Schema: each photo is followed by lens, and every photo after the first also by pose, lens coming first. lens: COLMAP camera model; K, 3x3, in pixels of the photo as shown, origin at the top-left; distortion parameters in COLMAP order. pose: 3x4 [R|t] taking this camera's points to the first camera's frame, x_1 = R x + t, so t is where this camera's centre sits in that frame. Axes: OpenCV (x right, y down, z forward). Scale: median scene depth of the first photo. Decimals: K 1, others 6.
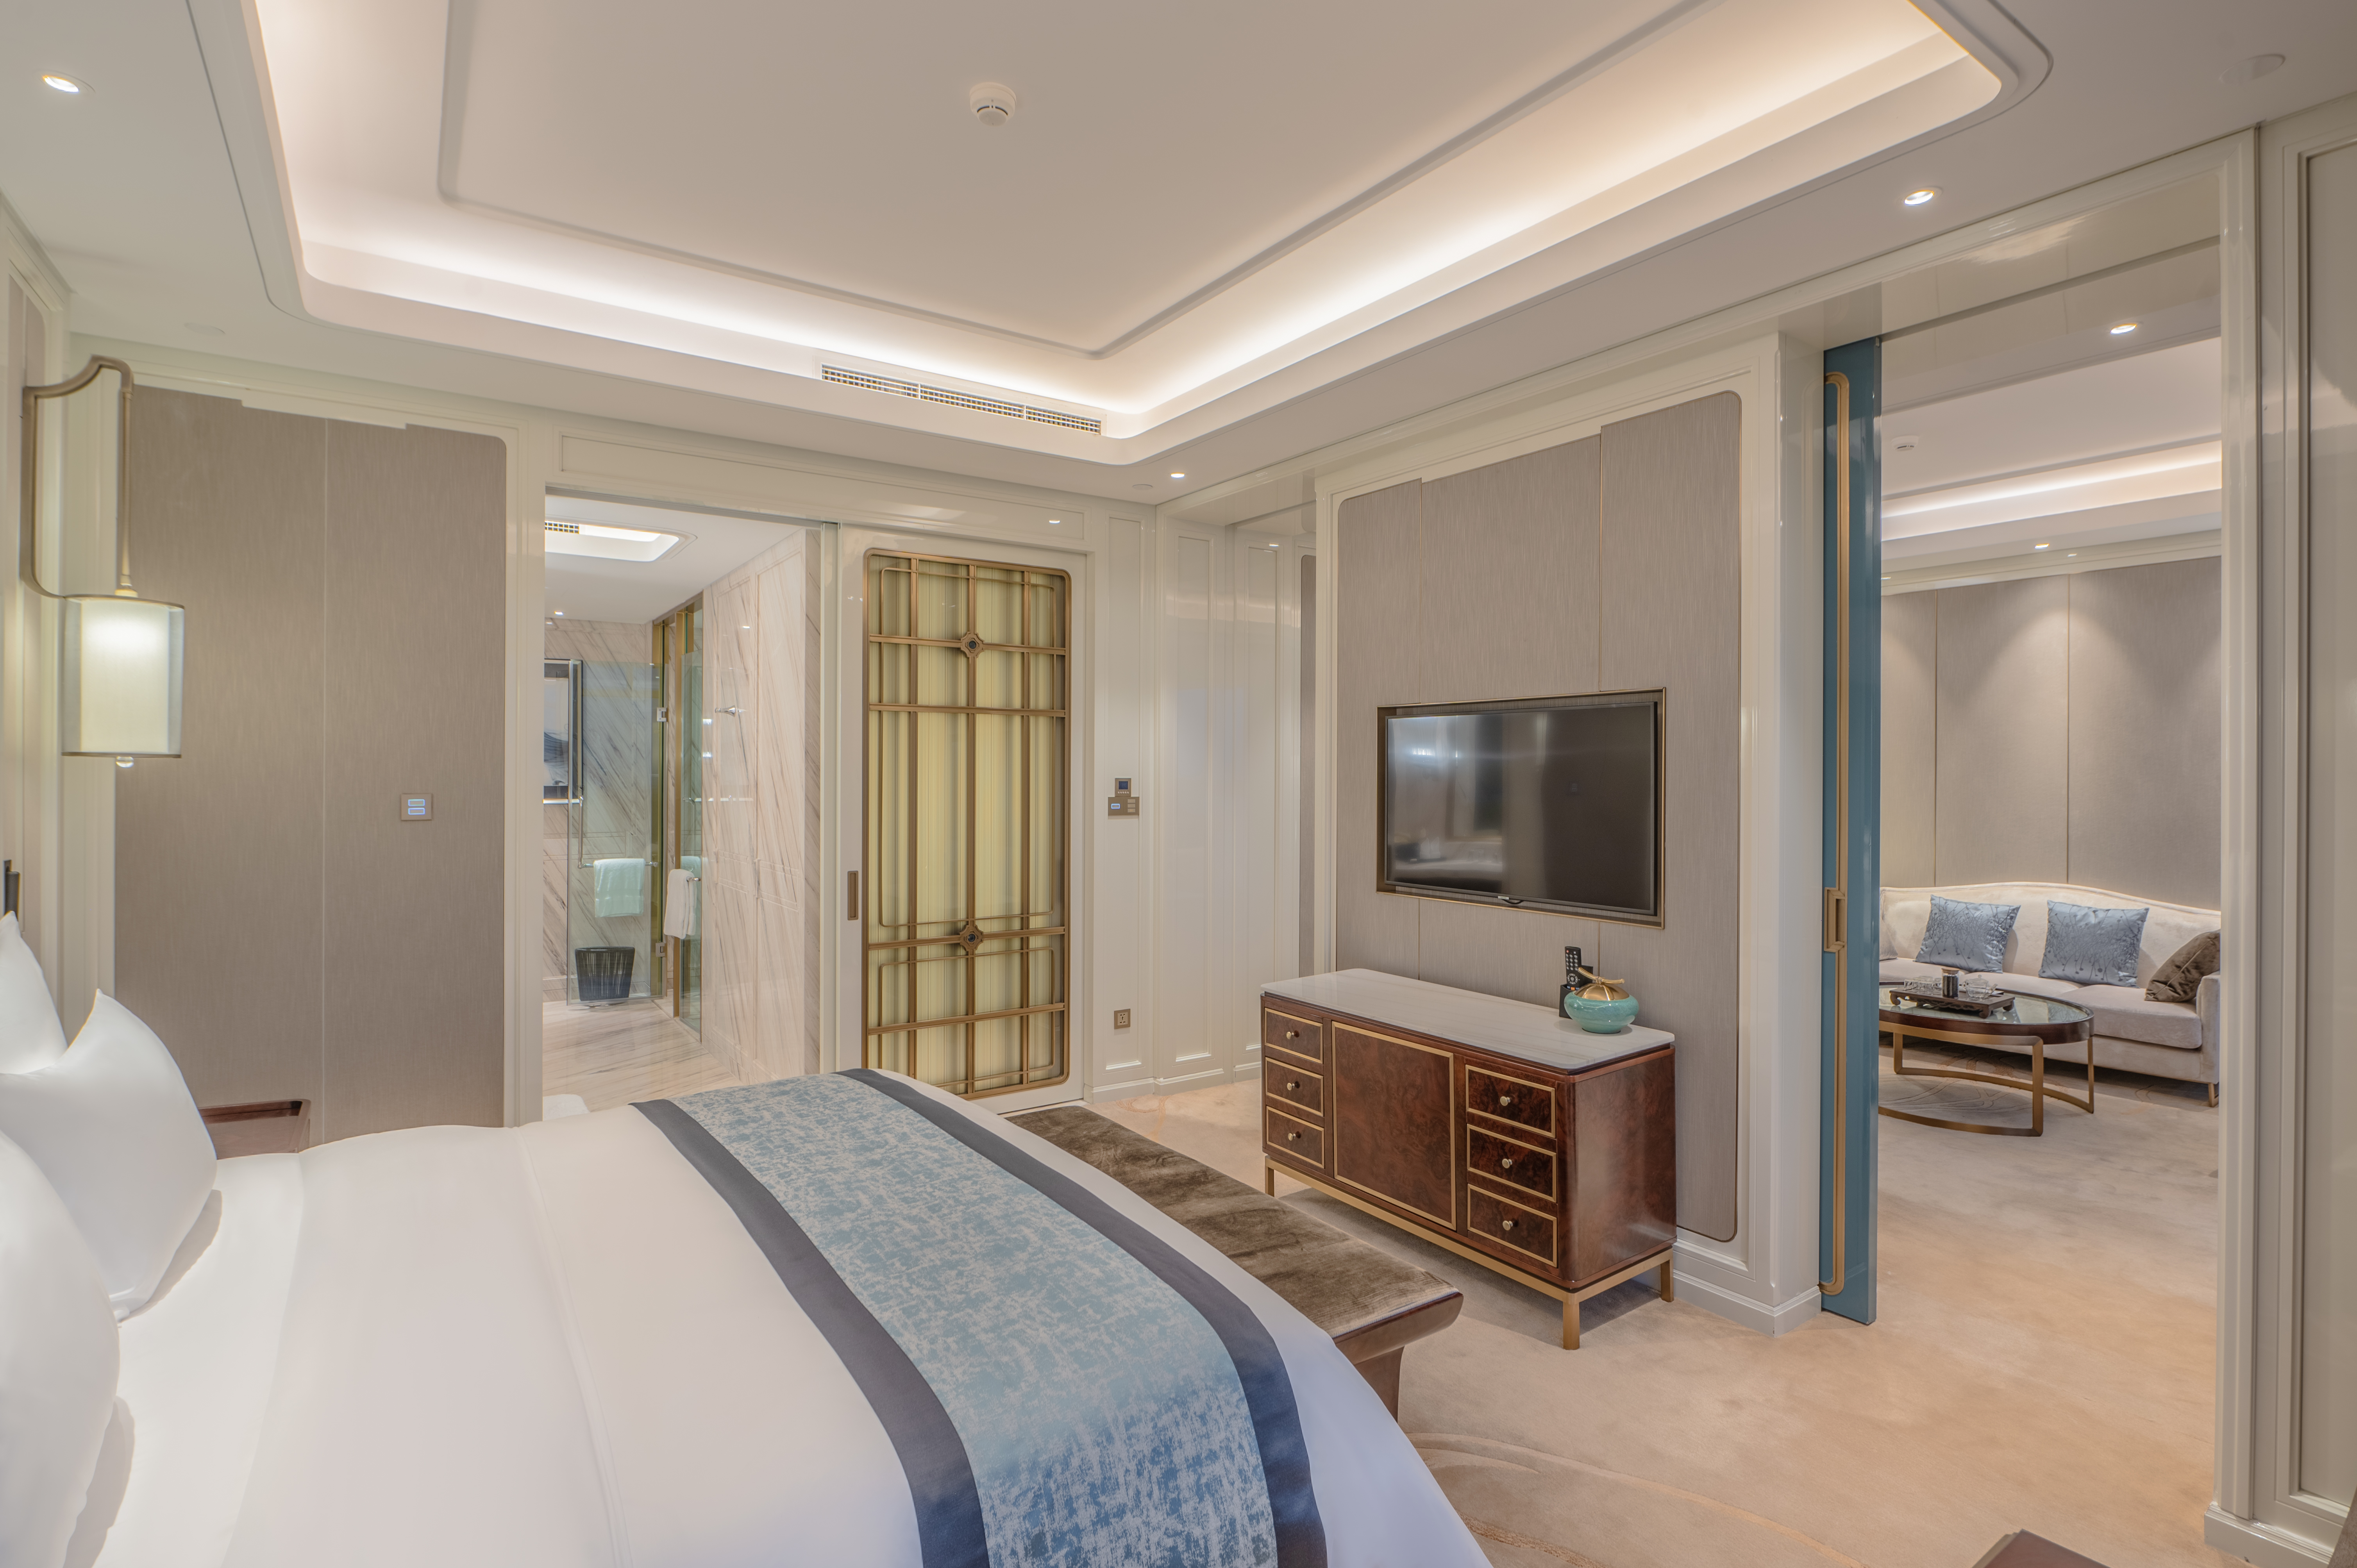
lens RADIAL K [[1133.9, 0, 1187.0], [0, 1133.9, 782.8], [0, 0, 1]] dist [-0.000136, -0.000010]
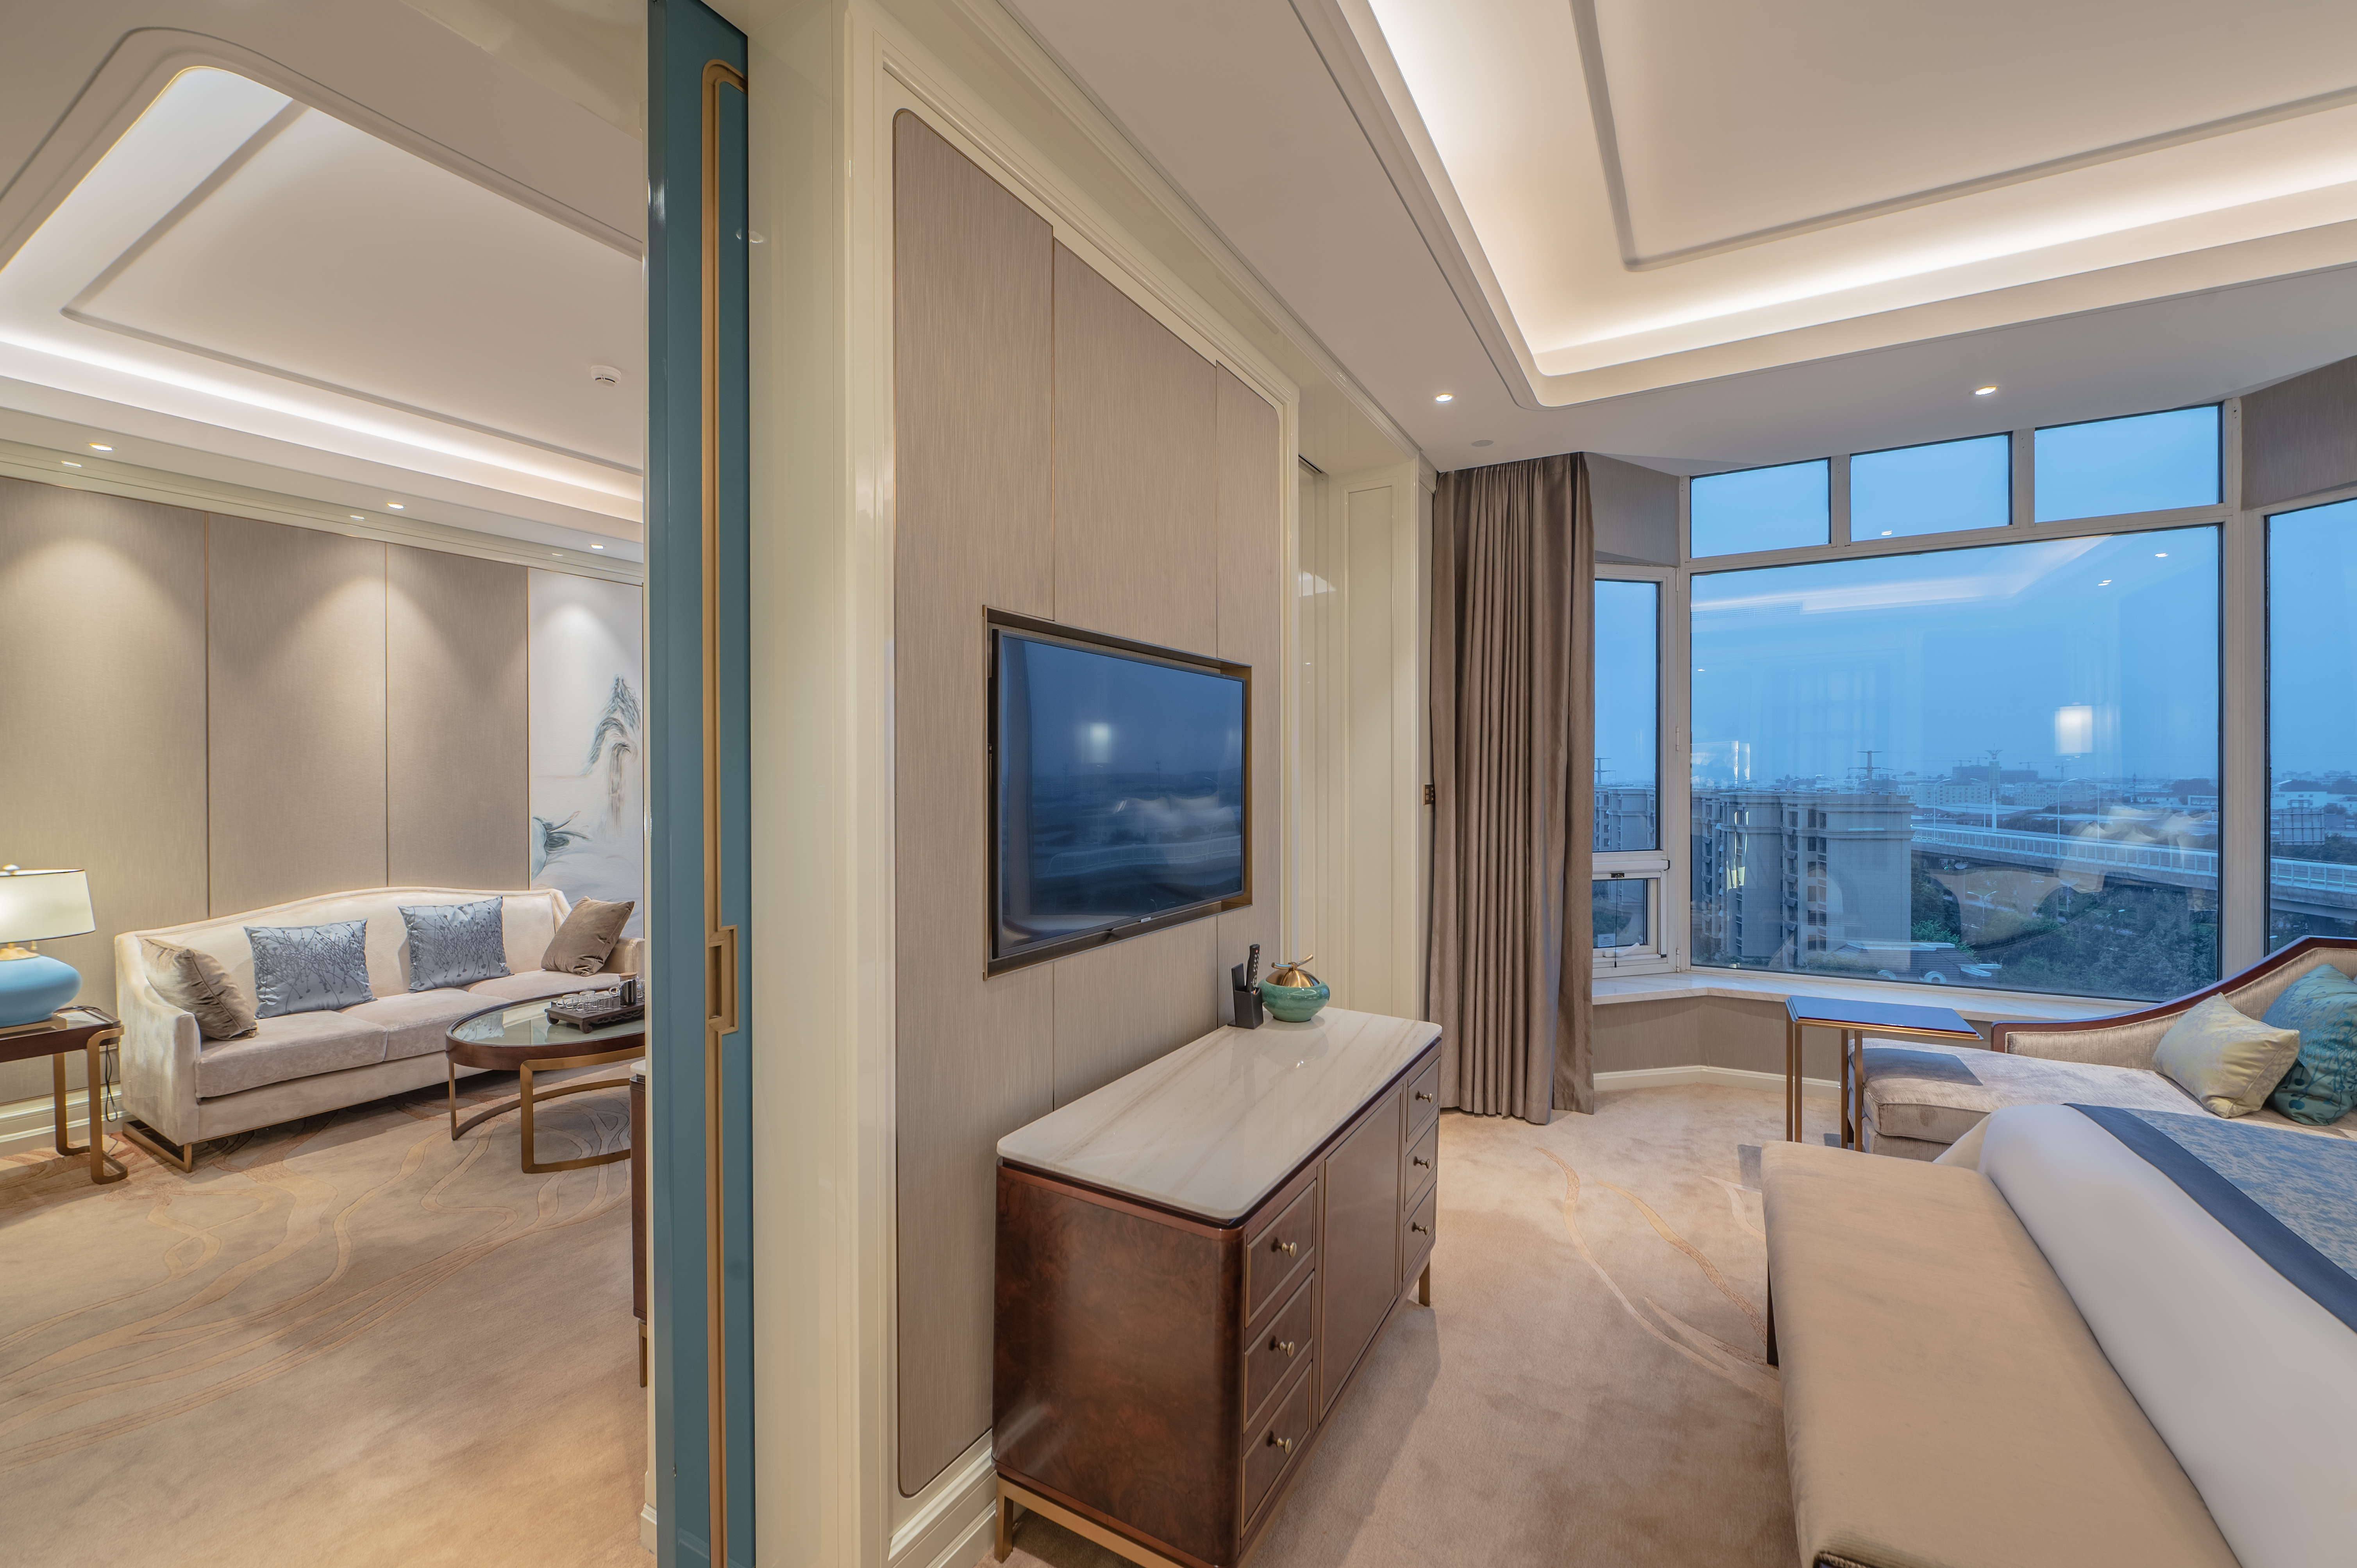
lens RADIAL K [[935.6, 0, 1193.0], [0, 935.6, 775.2], [0, 0, 1]] dist [-0.015778, 0.000020]
pose [[-0.444008, 0.010480, 0.895961, -0.166569], [0.020143, 0.999796, -0.001712, 0.015376], [-0.895796, 0.017288, -0.444129, 0.784182]]
